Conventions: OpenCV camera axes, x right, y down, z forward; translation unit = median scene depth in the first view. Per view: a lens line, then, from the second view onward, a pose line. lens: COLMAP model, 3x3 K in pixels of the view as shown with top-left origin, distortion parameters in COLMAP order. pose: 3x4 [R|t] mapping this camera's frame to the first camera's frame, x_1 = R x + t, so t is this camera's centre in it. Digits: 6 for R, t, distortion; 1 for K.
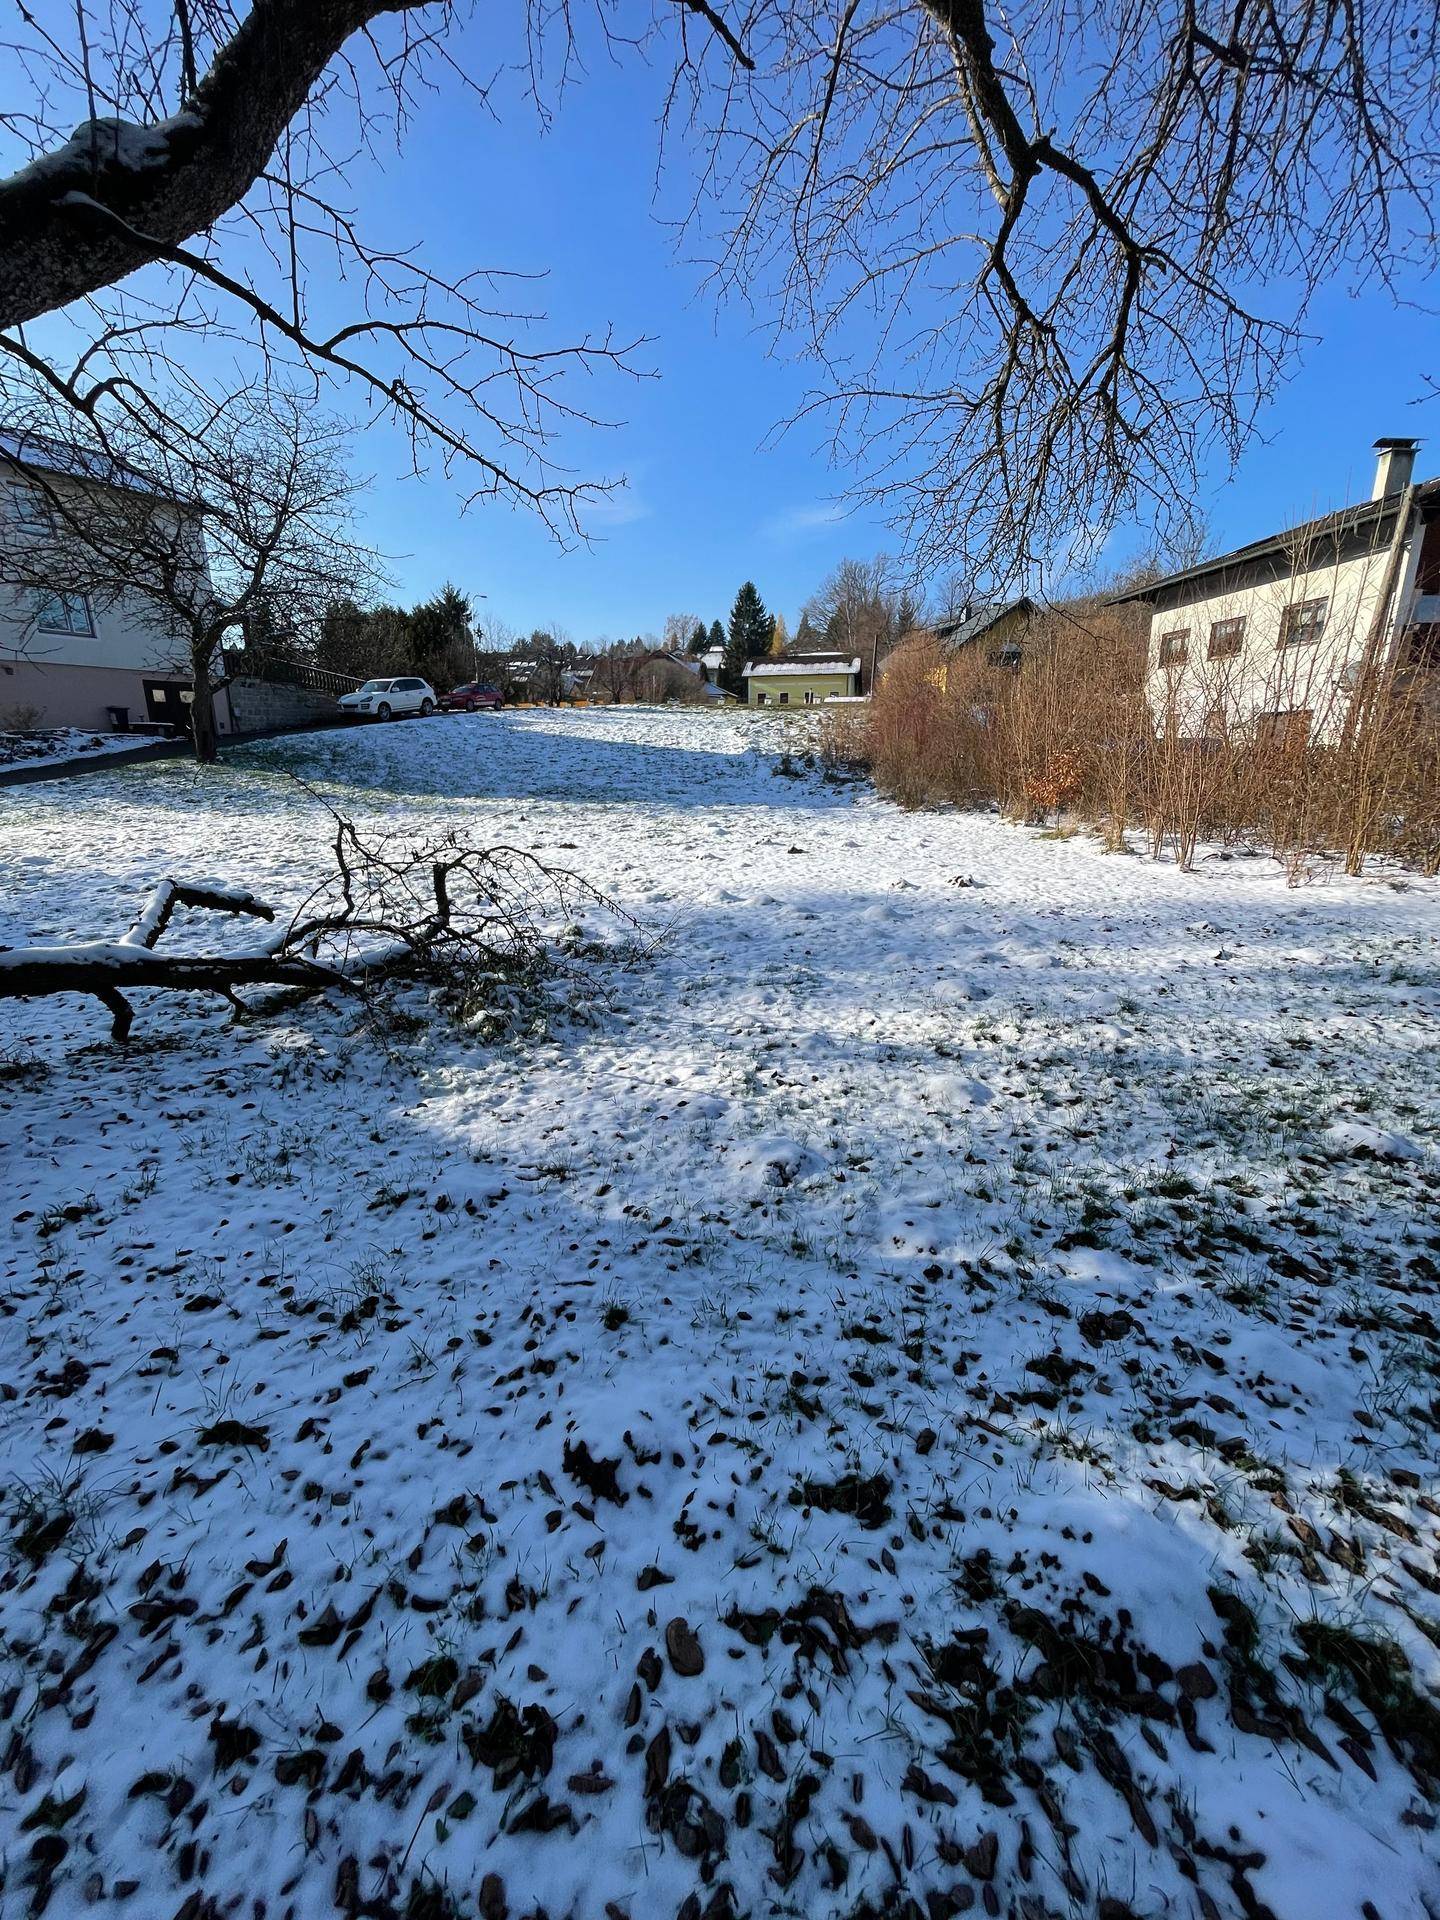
lens RADIAL K [[773.5, 0, 711.6], [0, 773.5, 959.6], [0, 0, 1]] dist [-0.006688, 0.001139]
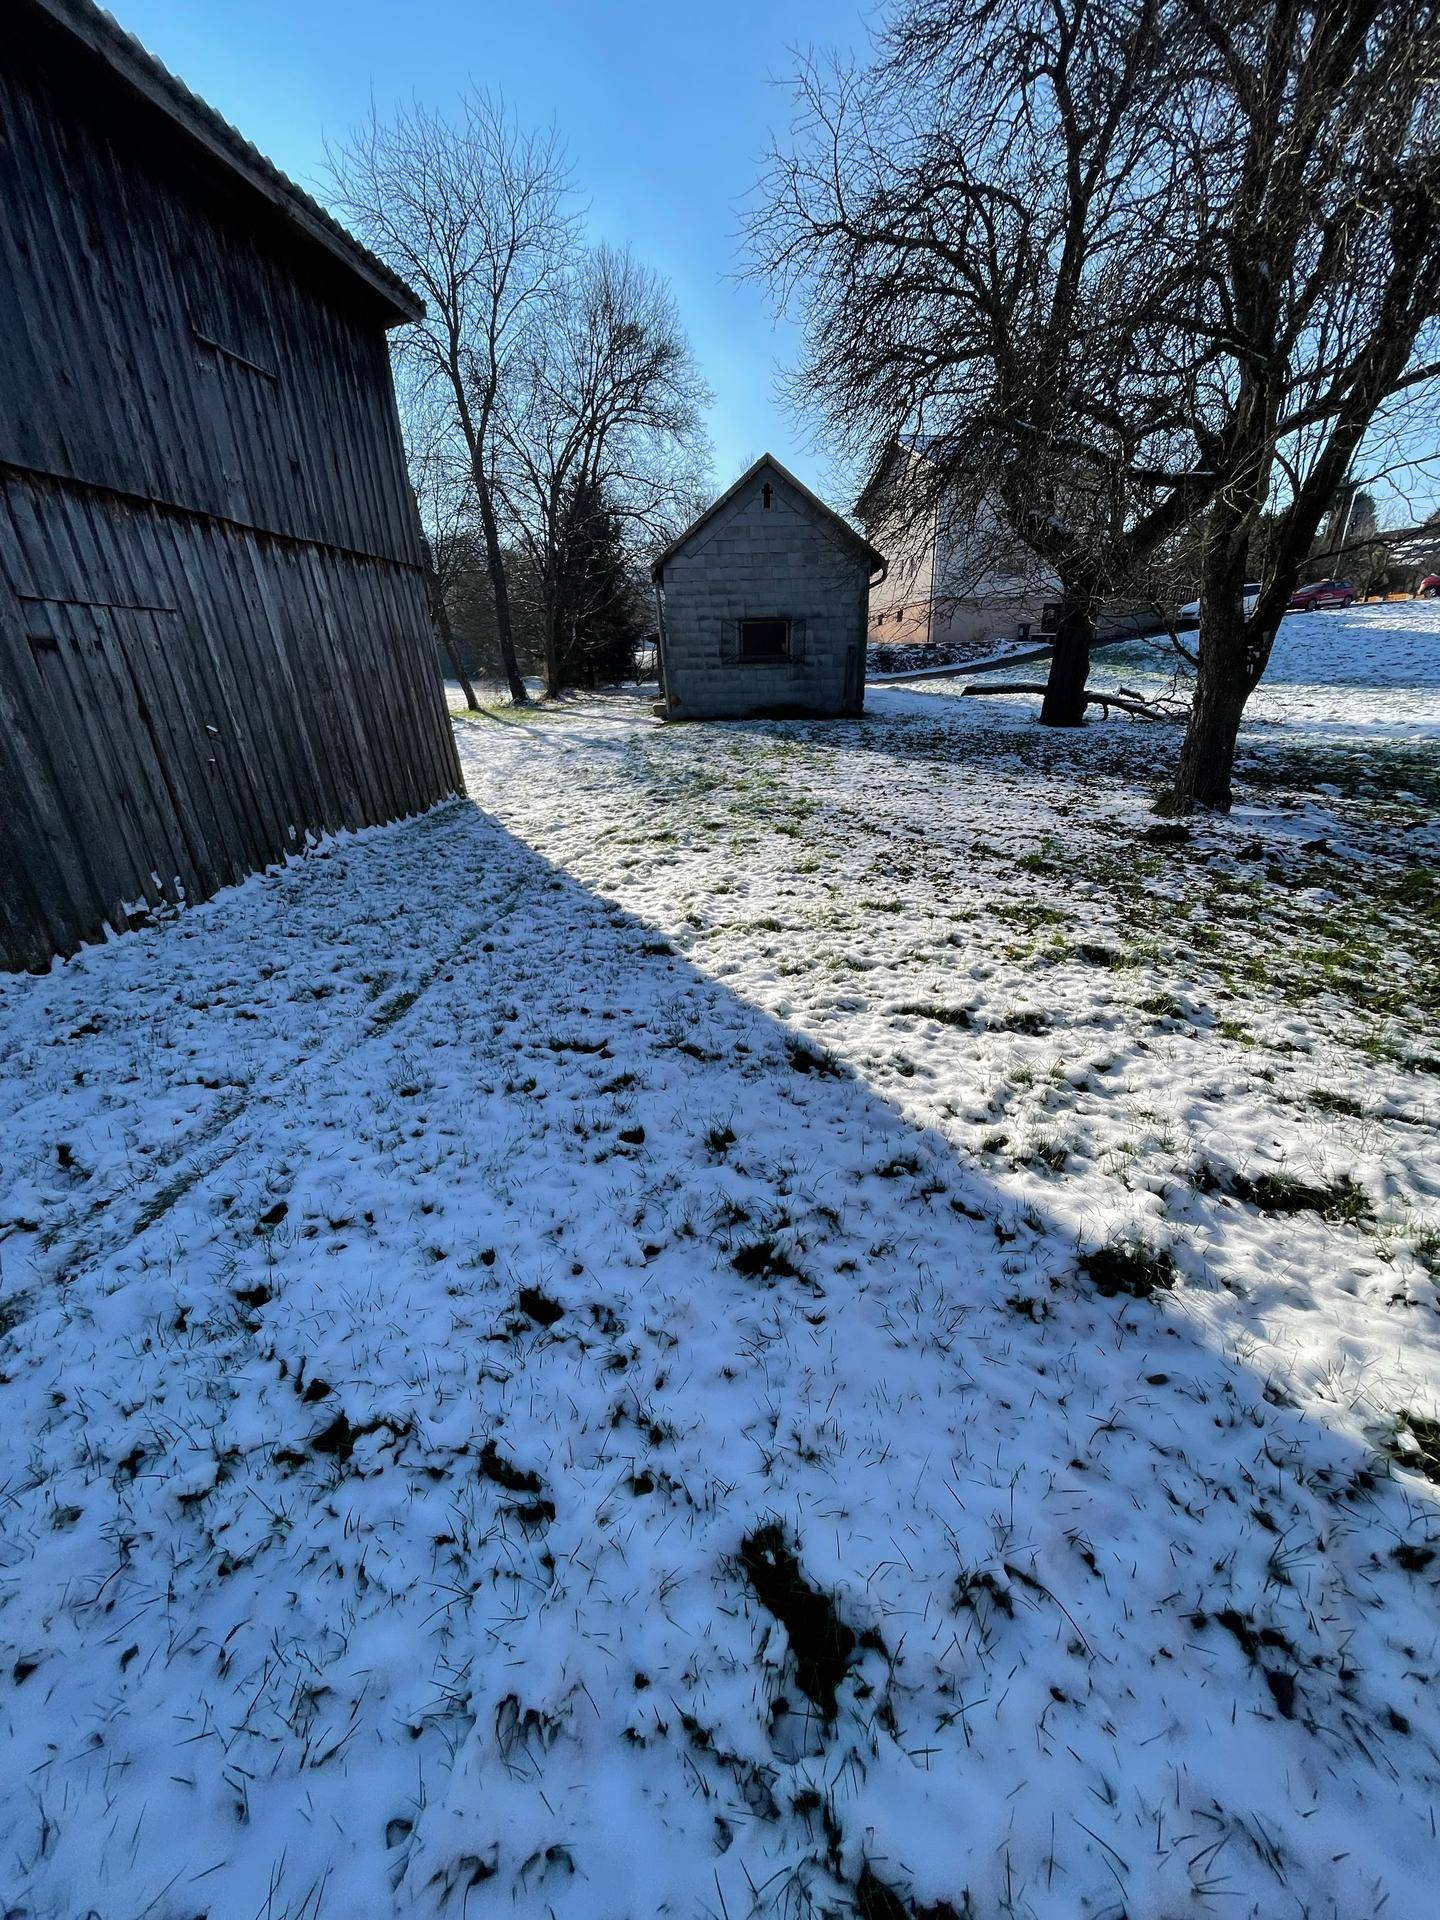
lens RADIAL K [[773.5, 0, 705.8], [0, 773.5, 961.1], [0, 0, 1]] dist [-0.006688, 0.001139]
pose [[0.593837, 0.277931, -0.755057, 0.382151], [-0.192595, 0.960263, 0.201994, 0.254140], [0.781194, 0.025469, 0.623768, -0.866023]]
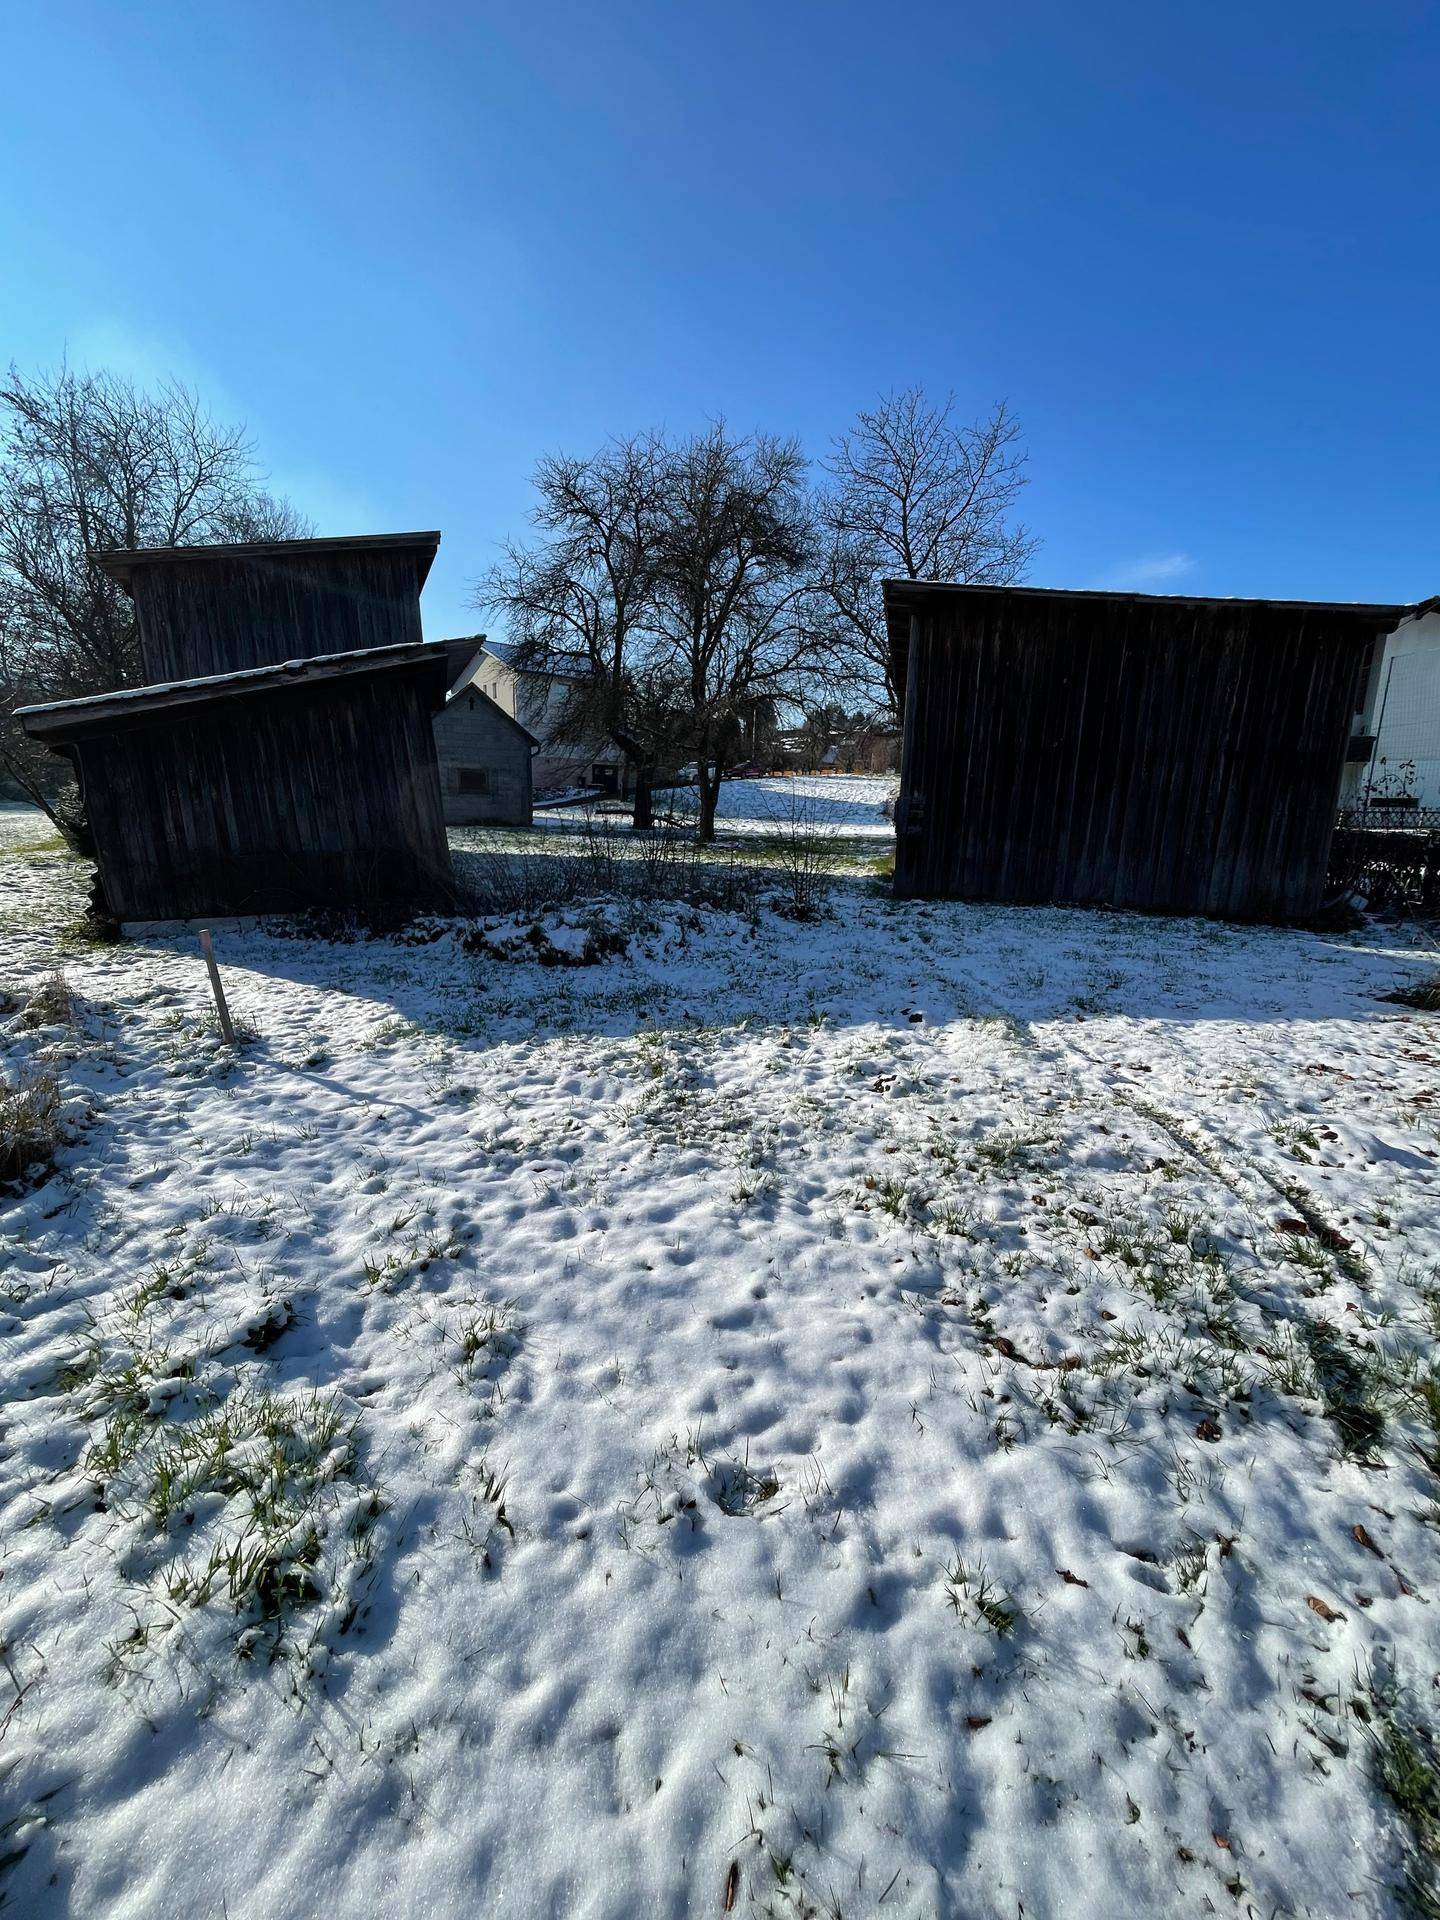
lens RADIAL K [[773.5, 0, 714.2], [0, 773.5, 964.7], [0, 0, 1]] dist [-0.006688, 0.001139]
pose [[0.936262, 0.088509, -0.339971, 0.758020], [-0.111015, 0.992693, -0.047290, 0.535114], [0.333301, 0.082018, 0.939246, -1.816028]]
